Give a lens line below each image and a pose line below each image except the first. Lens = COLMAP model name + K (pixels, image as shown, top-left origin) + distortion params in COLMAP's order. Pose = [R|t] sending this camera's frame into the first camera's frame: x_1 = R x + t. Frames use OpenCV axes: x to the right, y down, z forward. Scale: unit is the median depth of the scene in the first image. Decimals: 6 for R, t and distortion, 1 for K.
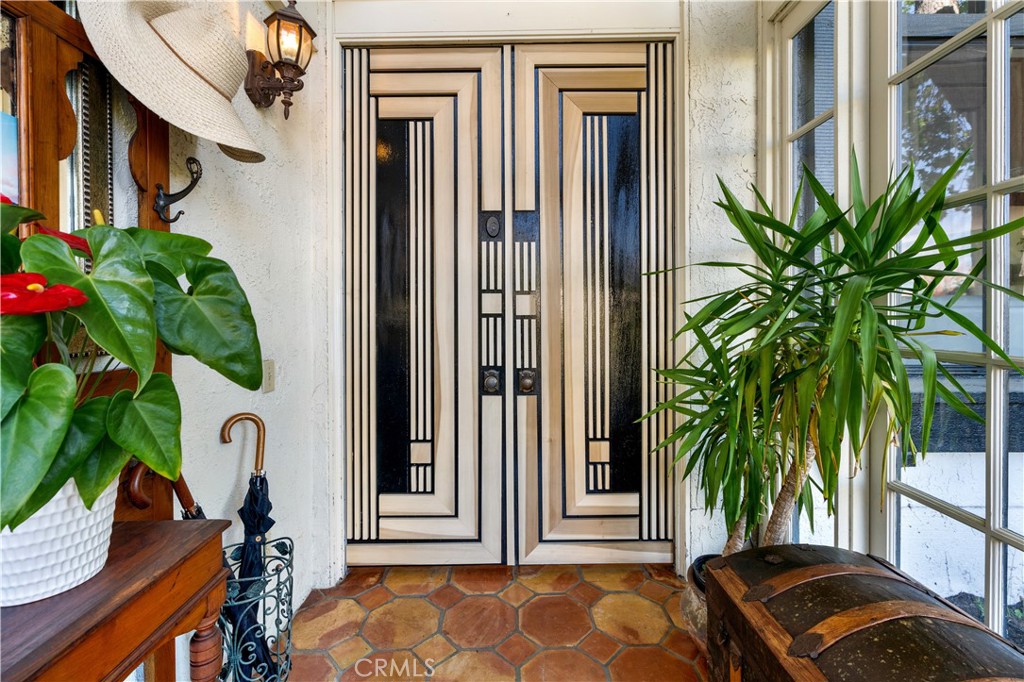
lens RADIAL K [[531.9, 0, 508.3], [0, 531.9, 301.7], [0, 0, 1]] dist [0.002581, -0.002074]
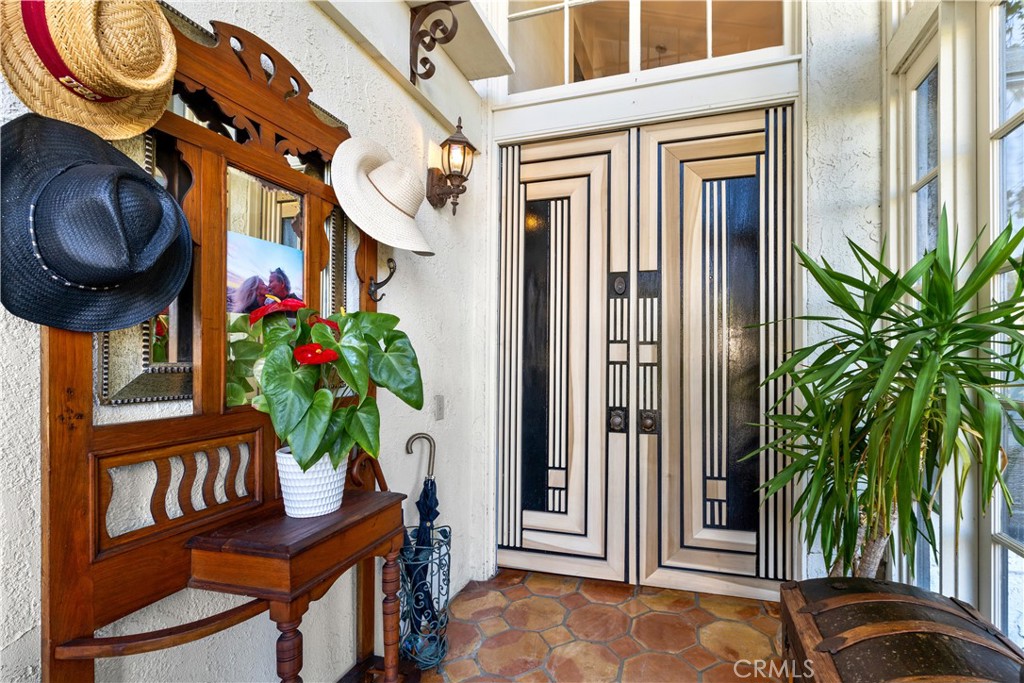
lens RADIAL K [[531.9, 0, 508.3], [0, 531.9, 302.2], [0, 0, 1]] dist [0.002581, -0.002074]
pose [[0.947050, -0.028655, -0.319805, 0.139361], [0.002403, 0.996614, -0.082185, -0.013152], [0.321077, 0.077065, 0.943912, -0.213423]]
